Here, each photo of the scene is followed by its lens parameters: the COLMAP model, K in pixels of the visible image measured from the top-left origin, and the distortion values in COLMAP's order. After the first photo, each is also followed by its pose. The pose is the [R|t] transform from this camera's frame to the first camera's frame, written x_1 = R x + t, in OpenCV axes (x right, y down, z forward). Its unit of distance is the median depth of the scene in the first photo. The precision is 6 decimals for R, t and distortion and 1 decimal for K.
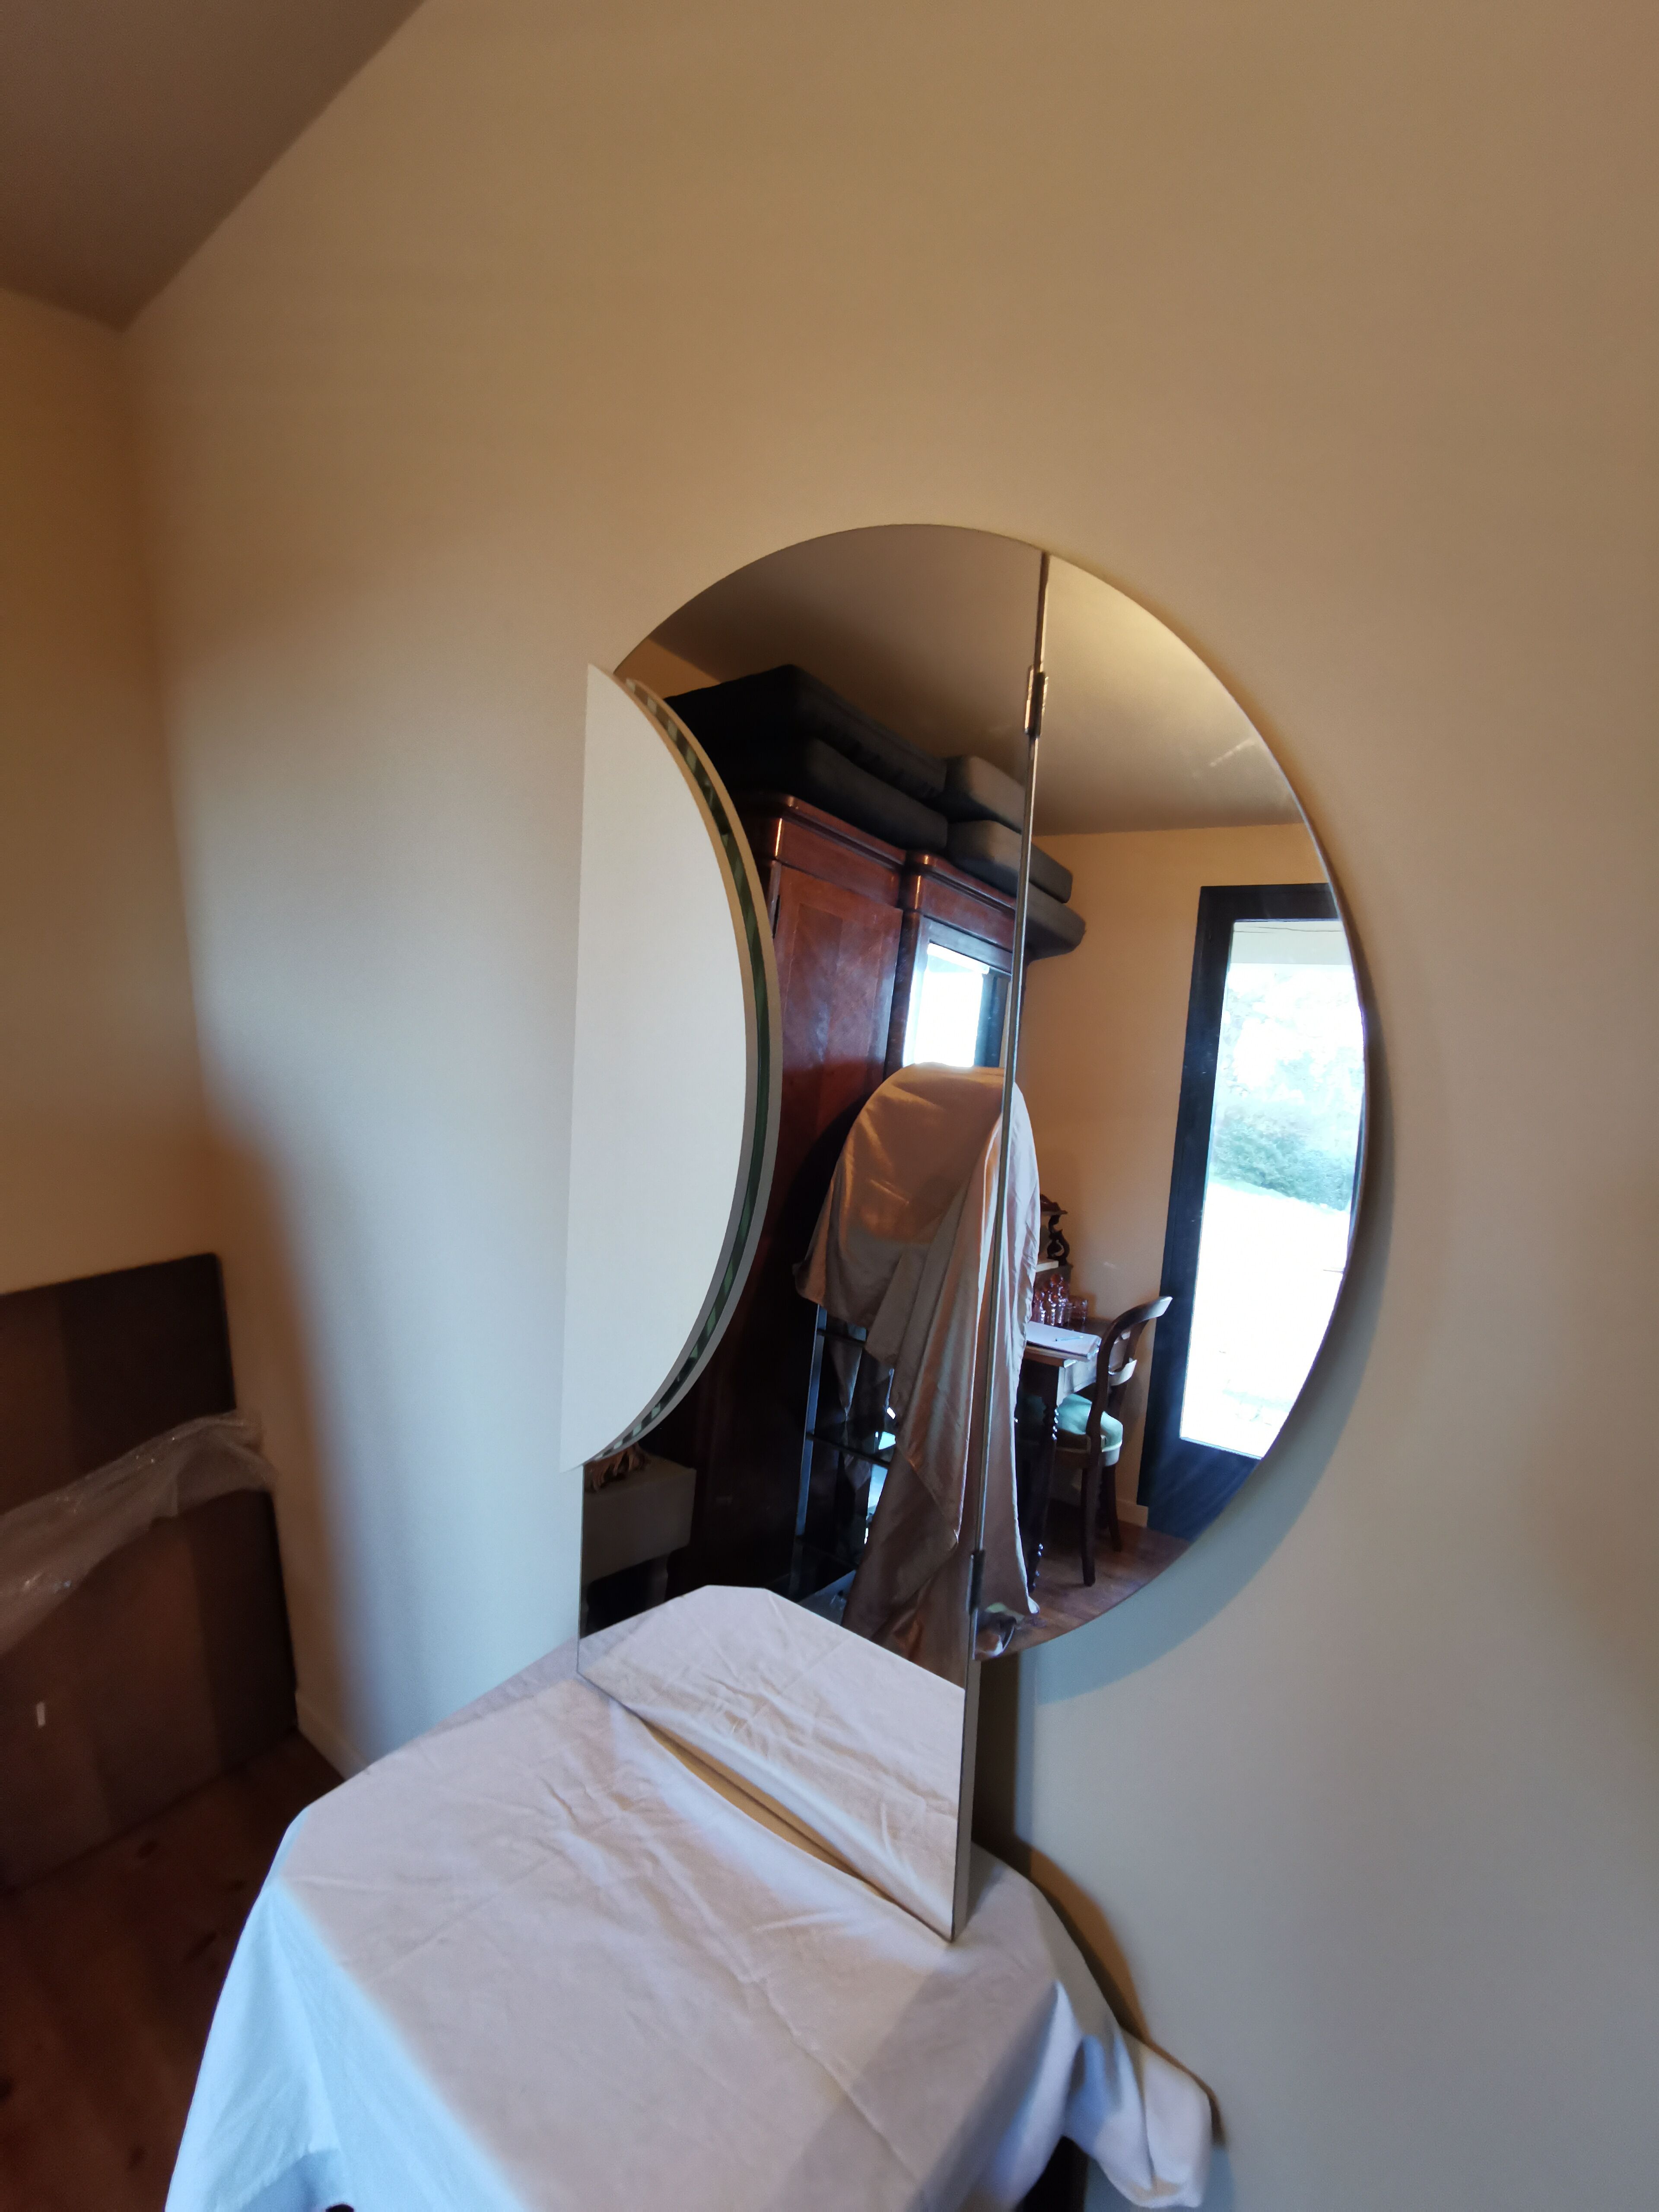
lens RADIAL K [[996.6, 0, 829.5], [0, 996.6, 1106.0], [0, 0, 1]] dist [-0.001809, -0.000447]
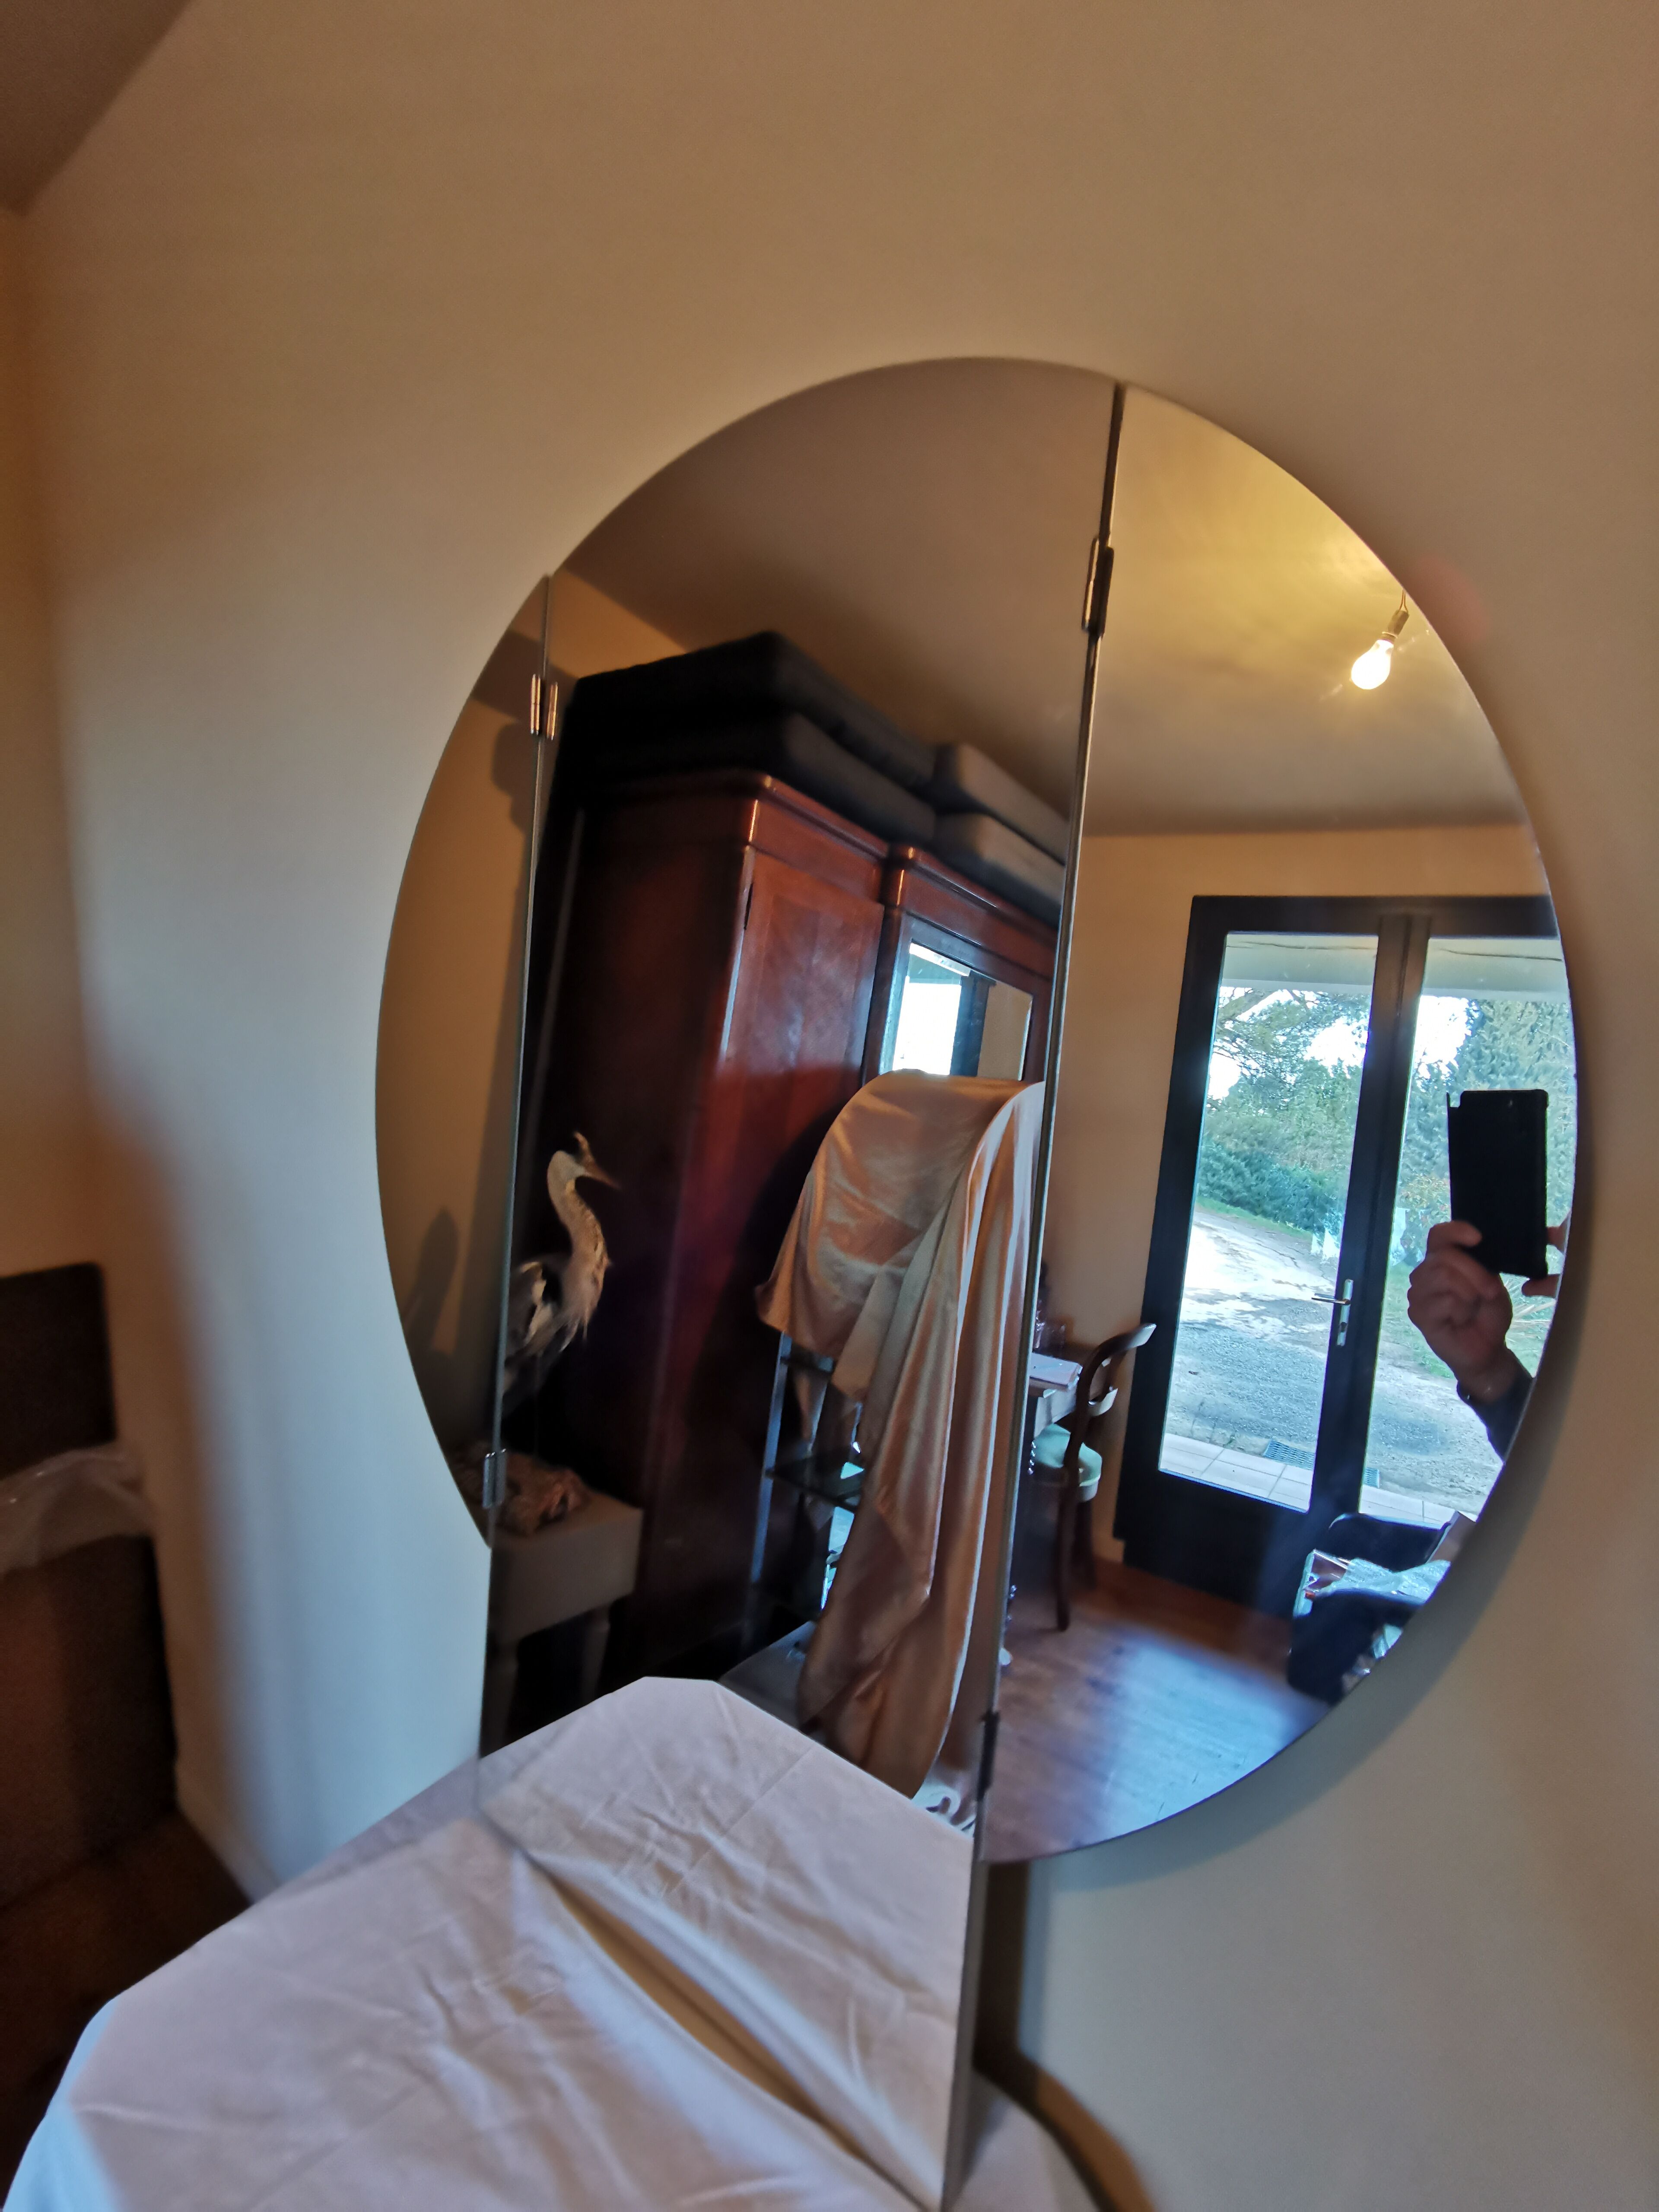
lens RADIAL K [[966.2, 0, 857.2], [0, 966.2, 1100.6], [0, 0, 1]] dist [-0.029951, 0.000122]
pose [[0.997741, 0.027218, 0.061420, -0.003049], [-0.026487, 0.999569, -0.012677, -0.002191], [-0.061739, 0.011021, 0.998031, 0.112368]]
